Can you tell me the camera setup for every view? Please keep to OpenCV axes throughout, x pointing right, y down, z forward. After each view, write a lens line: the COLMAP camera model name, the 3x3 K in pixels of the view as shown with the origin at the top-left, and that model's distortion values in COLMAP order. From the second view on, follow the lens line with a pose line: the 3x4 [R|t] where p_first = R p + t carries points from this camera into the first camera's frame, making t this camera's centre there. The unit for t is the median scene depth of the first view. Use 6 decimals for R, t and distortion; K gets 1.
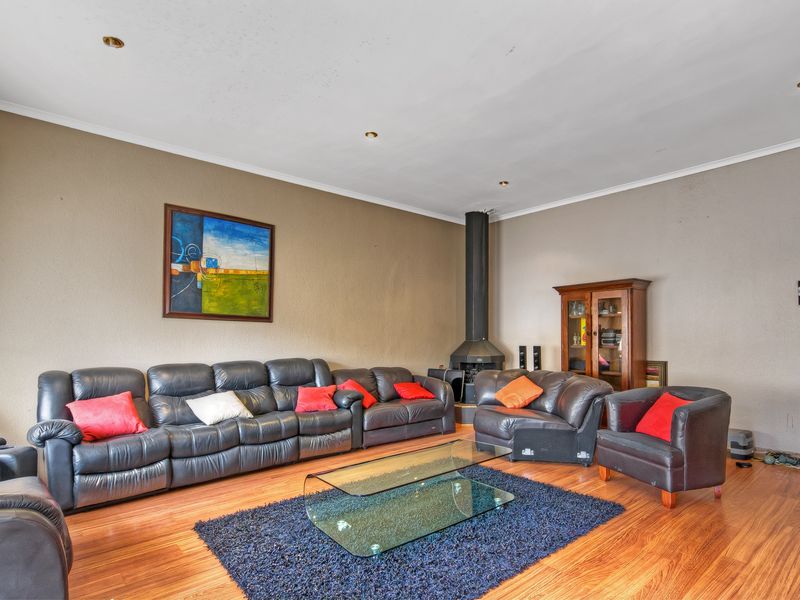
lens RADIAL K [[431.3, 0, 399.2], [0, 431.3, 316.8], [0, 0, 1]] dist [-0.000202, -0.000099]
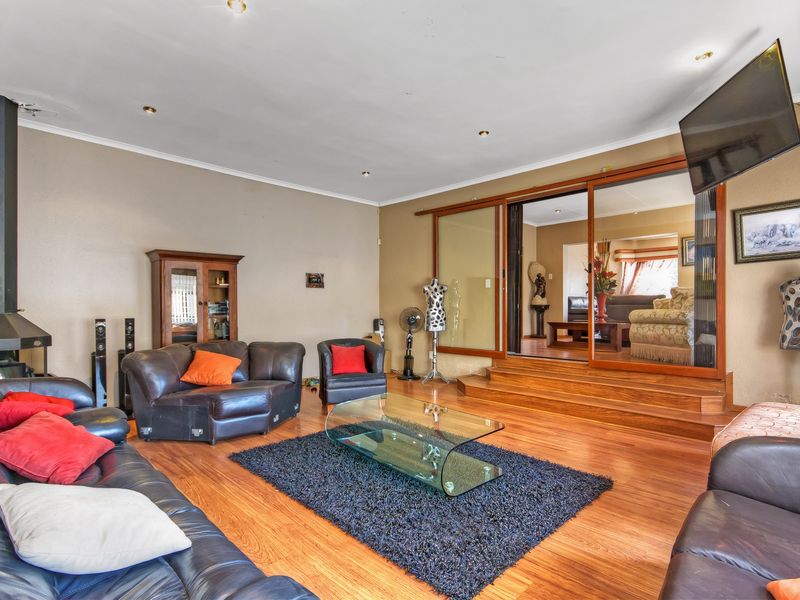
lens RADIAL K [[431.3, 0, 399.2], [0, 431.3, 316.8], [0, 0, 1]] dist [-0.000202, -0.000099]
pose [[-0.074755, -0.031019, 0.996719, -1.220838], [-0.036198, 0.998942, 0.028374, 0.054043], [-0.996545, -0.033958, -0.075798, 1.290636]]
